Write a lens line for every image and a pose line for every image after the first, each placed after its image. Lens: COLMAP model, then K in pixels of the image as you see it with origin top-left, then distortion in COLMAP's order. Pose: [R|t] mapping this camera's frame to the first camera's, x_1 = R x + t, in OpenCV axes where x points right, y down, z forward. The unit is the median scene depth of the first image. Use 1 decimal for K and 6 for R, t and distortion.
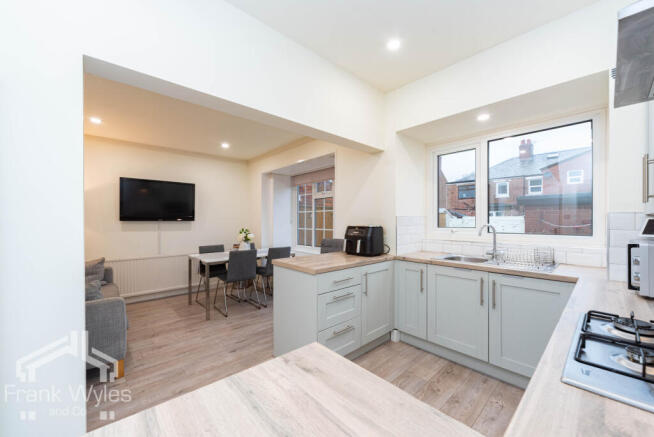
lens RADIAL K [[250.3, 0, 329.3], [0, 250.3, 221.7], [0, 0, 1]] dist [0.001854, 0.000017]
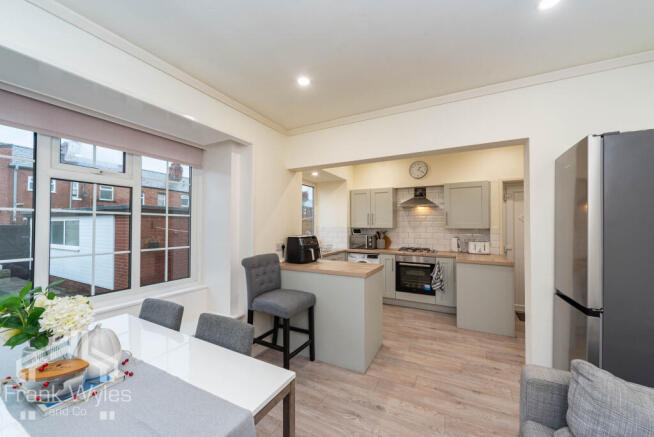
lens RADIAL K [[250.3, 0, 329.3], [0, 250.3, 221.7], [0, 0, 1]] dist [0.001854, 0.000017]
pose [[-0.333805, 0.014361, 0.942533, -0.713527], [0.004873, 0.999897, -0.013509, -0.023478], [-0.942630, 0.000084, -0.333840, 0.944040]]
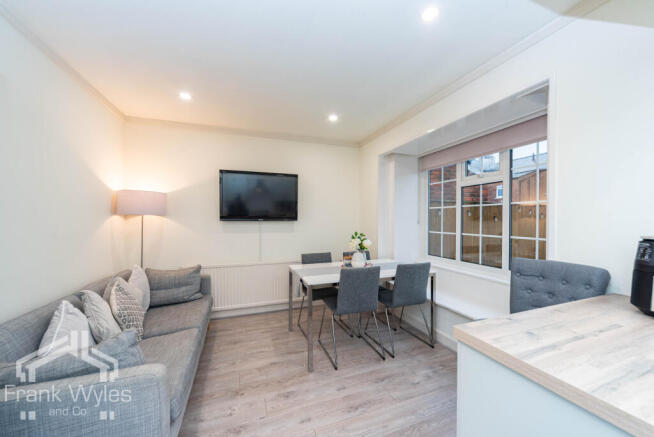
lens RADIAL K [[250.3, 0, 329.3], [0, 250.3, 221.7], [0, 0, 1]] dist [0.001854, 0.000017]
pose [[0.923569, 0.004642, -0.383405, -0.158789], [-0.001417, 0.999961, 0.008695, -0.008044], [0.383430, -0.007487, 0.923539, 0.350775]]
